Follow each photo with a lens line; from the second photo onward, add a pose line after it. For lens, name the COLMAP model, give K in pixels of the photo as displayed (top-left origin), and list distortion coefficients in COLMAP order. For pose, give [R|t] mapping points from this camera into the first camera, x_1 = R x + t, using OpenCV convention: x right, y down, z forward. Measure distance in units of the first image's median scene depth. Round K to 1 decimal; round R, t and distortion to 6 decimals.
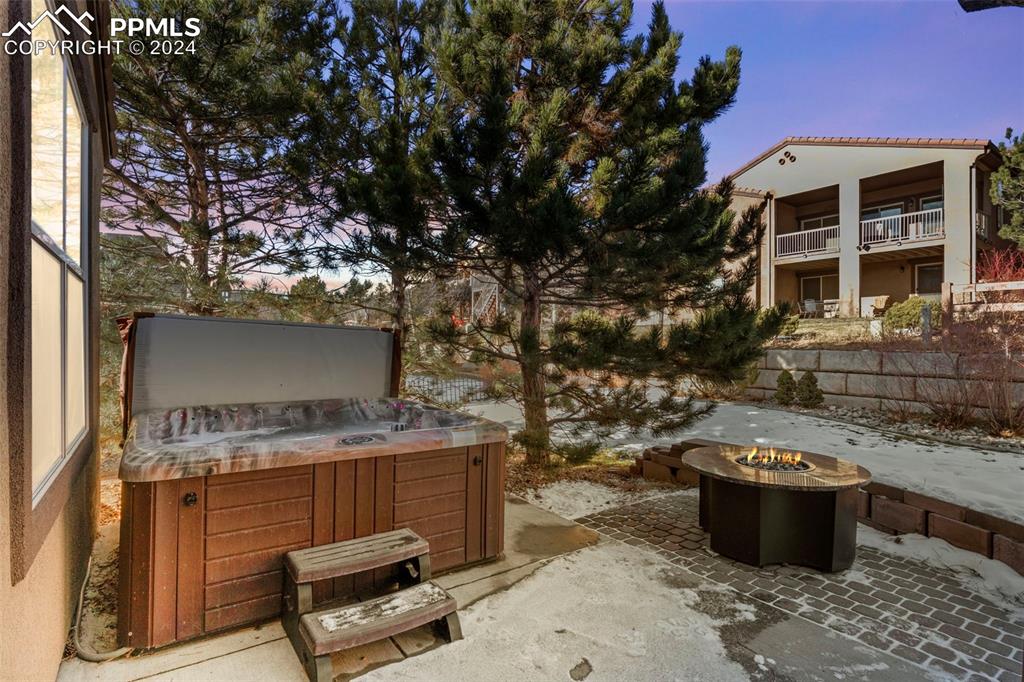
lens RADIAL K [[515.0, 0, 513.9], [0, 515.0, 342.0], [0, 0, 1]] dist [0.003751, 0.000923]
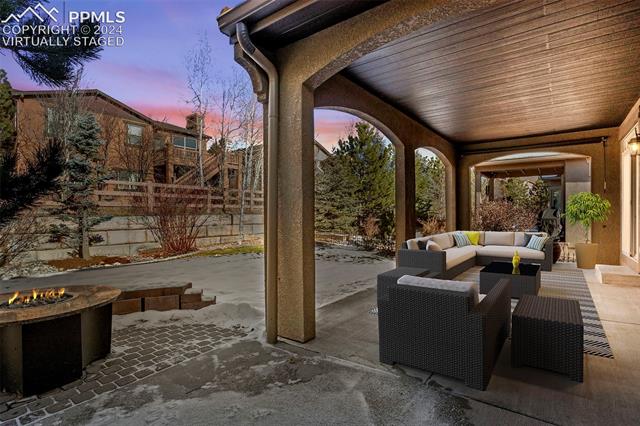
lens RADIAL K [[321.9, 0, 321.2], [0, 321.9, 214.9], [0, 0, 1]] dist [0.003751, 0.000923]
pose [[-0.316973, 0.003102, 0.948429, -0.503382], [-0.000592, 0.999994, -0.003469, 0.054409], [-0.948434, -0.001661, -0.316970, 0.792793]]
